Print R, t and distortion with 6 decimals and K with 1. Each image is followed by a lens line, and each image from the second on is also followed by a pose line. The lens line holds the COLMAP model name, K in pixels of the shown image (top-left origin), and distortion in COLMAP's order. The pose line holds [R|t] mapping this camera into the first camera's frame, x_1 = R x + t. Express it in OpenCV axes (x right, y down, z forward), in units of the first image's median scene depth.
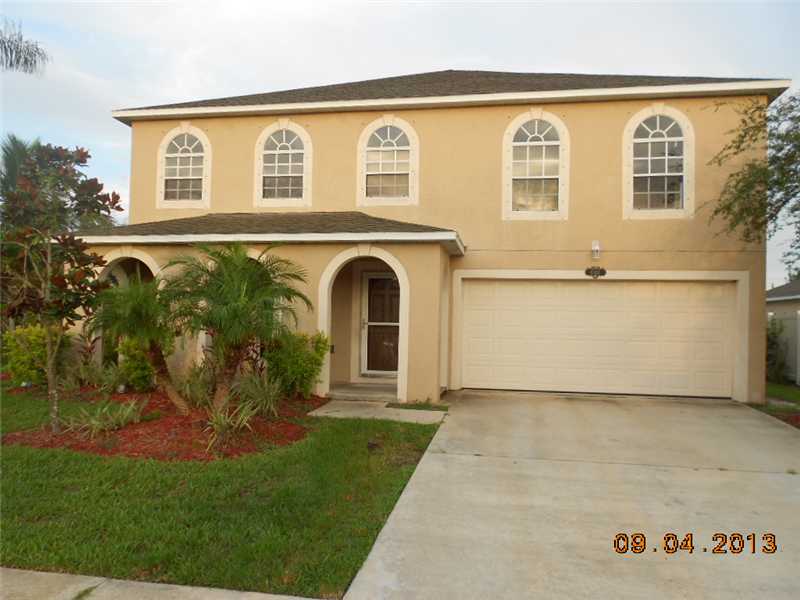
lens RADIAL K [[595.6, 0, 400.1], [0, 595.6, 295.1], [0, 0, 1]] dist [-0.004218, -0.002682]
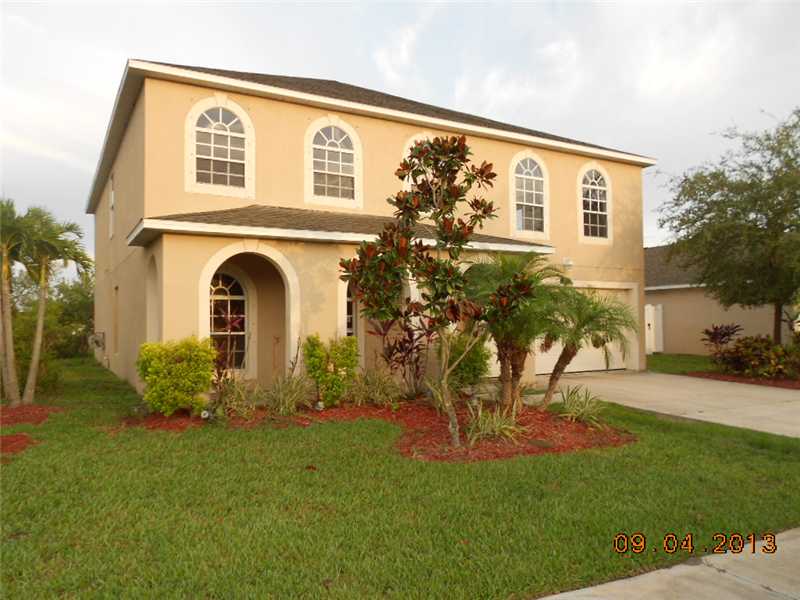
lens RADIAL K [[630.3, 0, 400.0], [0, 630.3, 306.7], [0, 0, 1]] dist [0.003076, -0.035116]
pose [[0.773507, -0.003513, 0.633779, -0.749041], [-0.013274, 0.999676, 0.021741, -0.006470], [-0.633649, -0.025230, 0.773209, 0.123535]]
